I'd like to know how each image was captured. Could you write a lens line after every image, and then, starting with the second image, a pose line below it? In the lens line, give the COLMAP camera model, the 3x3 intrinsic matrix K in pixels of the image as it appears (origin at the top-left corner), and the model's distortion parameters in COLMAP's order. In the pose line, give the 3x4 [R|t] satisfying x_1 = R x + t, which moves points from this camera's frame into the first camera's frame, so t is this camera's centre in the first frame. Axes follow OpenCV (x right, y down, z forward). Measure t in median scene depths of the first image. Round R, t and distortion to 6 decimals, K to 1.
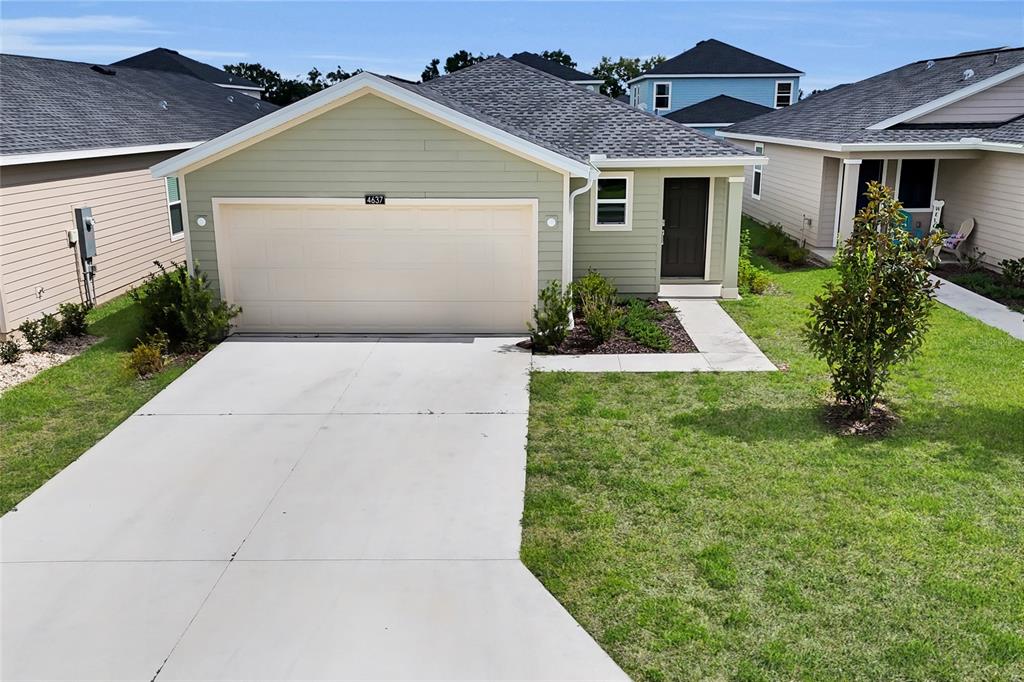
lens RADIAL K [[875.5, 0, 510.1], [0, 875.5, 340.9], [0, 0, 1]] dist [0.069449, -0.090616]
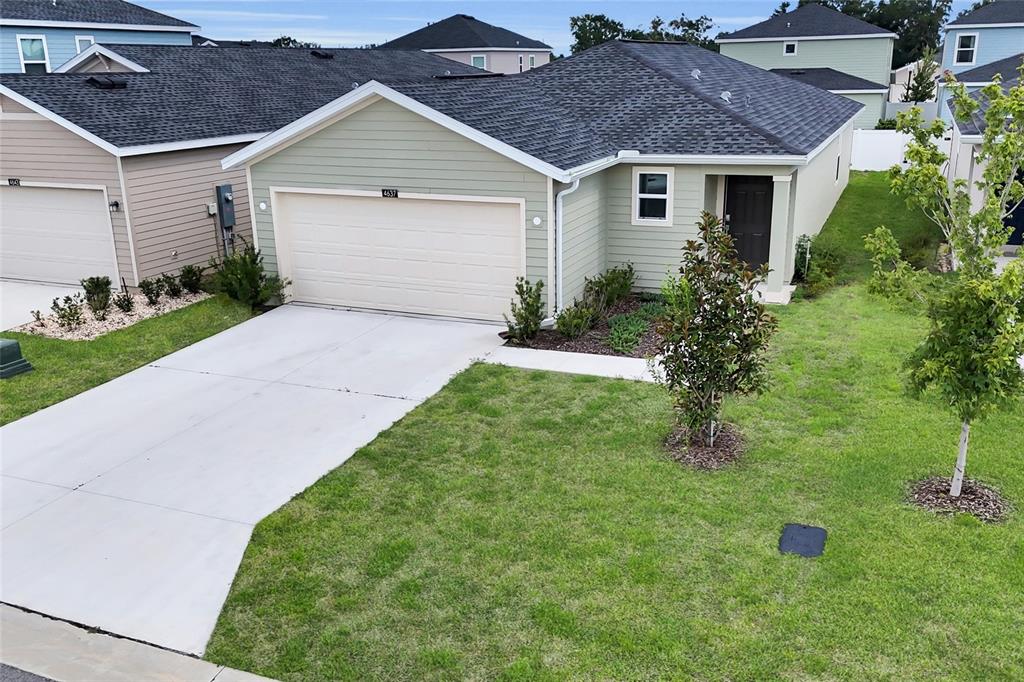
lens RADIAL K [[875.5, 0, 510.1], [0, 875.5, 340.9], [0, 0, 1]] dist [0.069449, -0.090616]
pose [[0.934334, 0.093897, -0.343808, 0.329449], [-0.075583, 0.994932, 0.066321, -0.049830], [0.348292, -0.035980, 0.936695, -0.001702]]
